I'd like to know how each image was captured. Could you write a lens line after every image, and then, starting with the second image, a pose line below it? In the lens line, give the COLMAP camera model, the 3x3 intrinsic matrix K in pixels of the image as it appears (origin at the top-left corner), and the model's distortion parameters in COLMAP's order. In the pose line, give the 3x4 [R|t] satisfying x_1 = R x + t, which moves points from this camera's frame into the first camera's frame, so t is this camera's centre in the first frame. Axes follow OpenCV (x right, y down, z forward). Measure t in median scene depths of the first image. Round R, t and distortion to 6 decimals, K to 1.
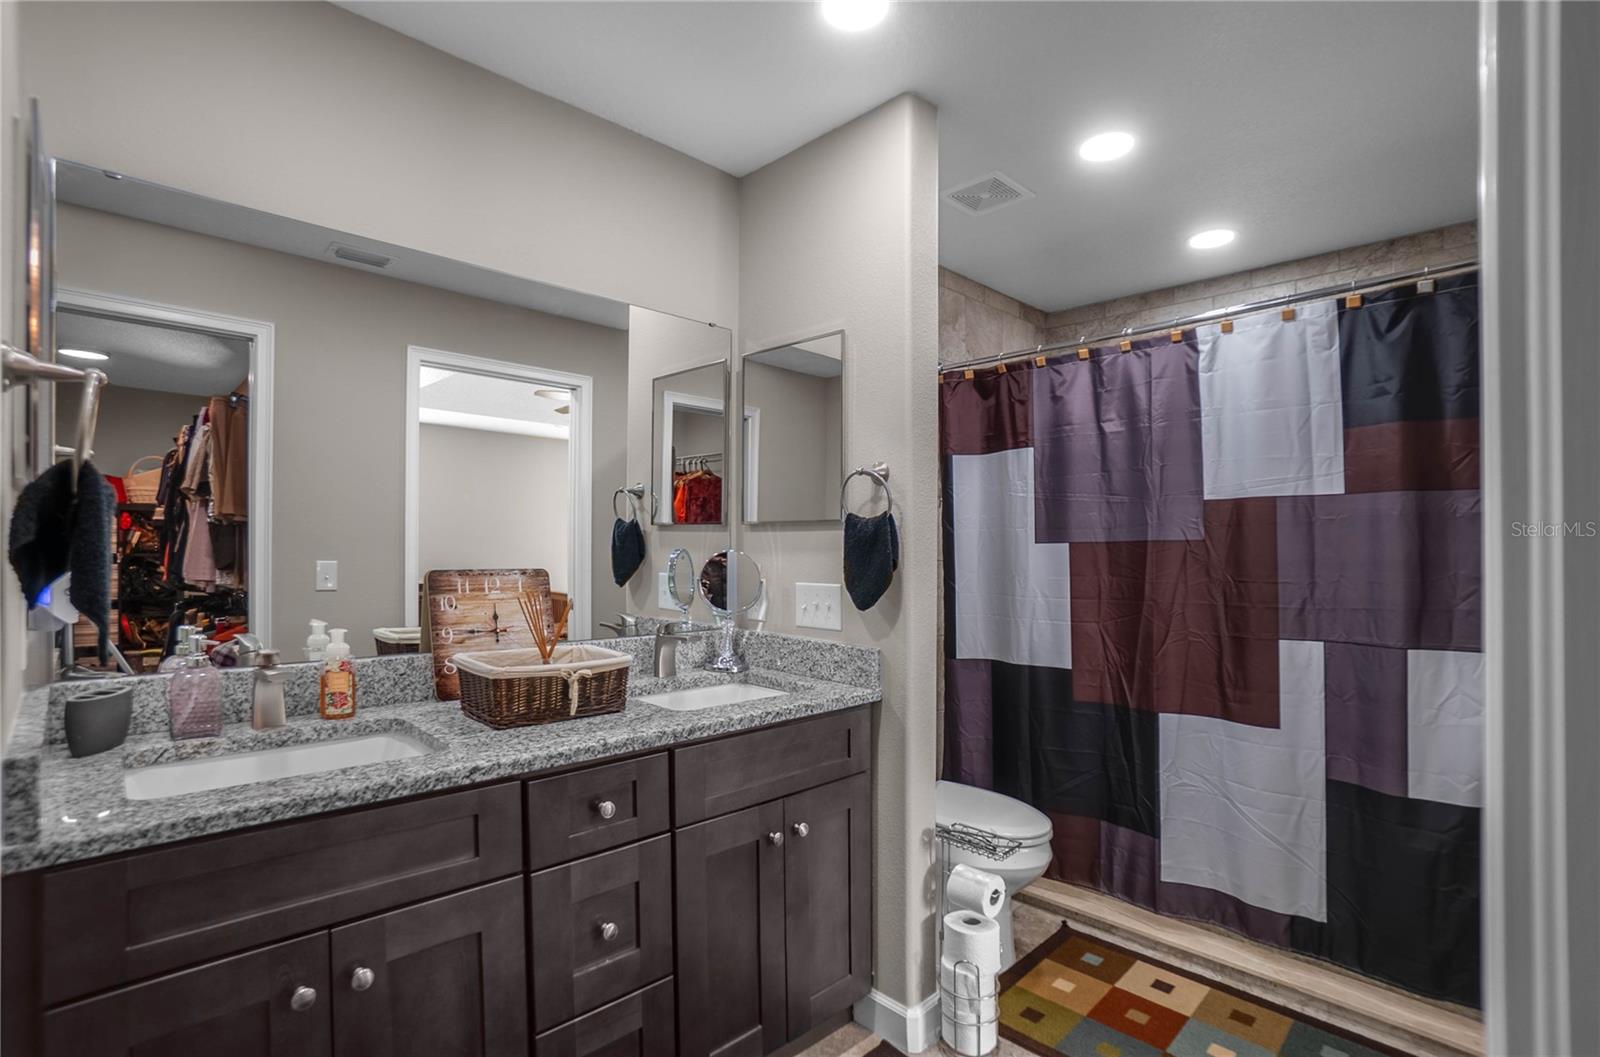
lens RADIAL K [[774.5, 0, 791.0], [0, 774.5, 546.8], [0, 0, 1]] dist [-0.001789, -0.000243]
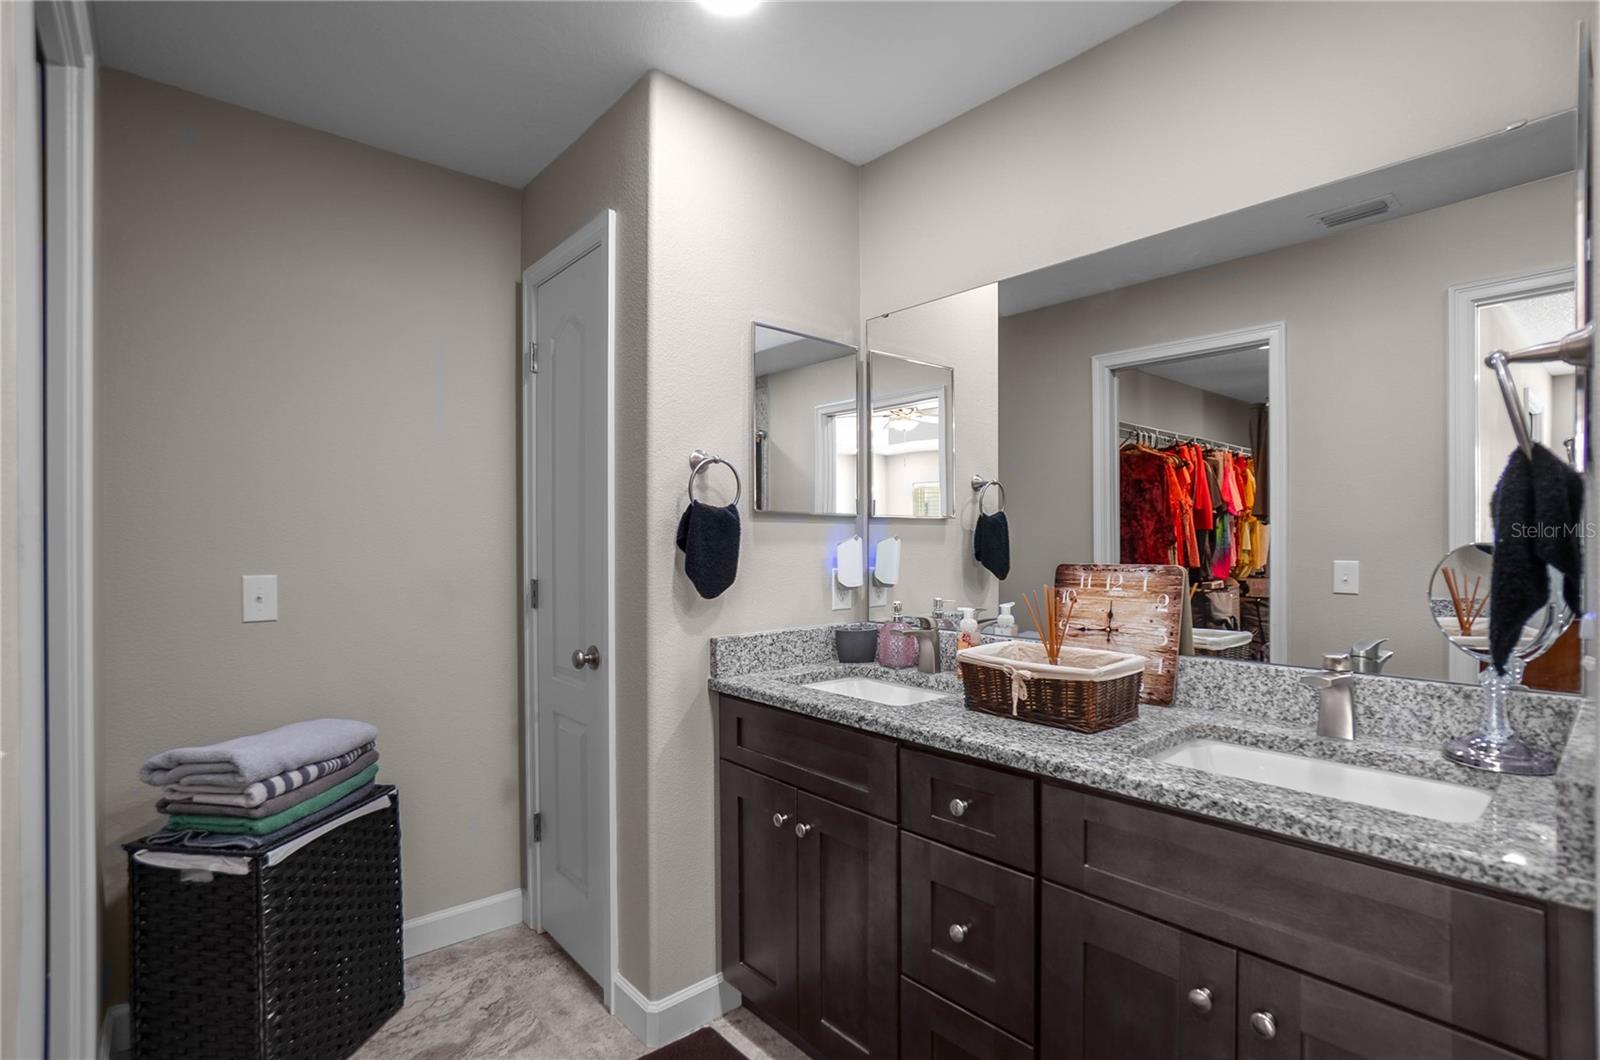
lens RADIAL K [[774.5, 0, 791.0], [0, 774.5, 548.3], [0, 0, 1]] dist [-0.001789, -0.000243]
pose [[-0.058591, -0.006453, -0.998261, 0.685019], [0.002002, 0.999976, -0.006581, 0.016487], [0.998280, -0.002384, -0.058577, 0.771379]]
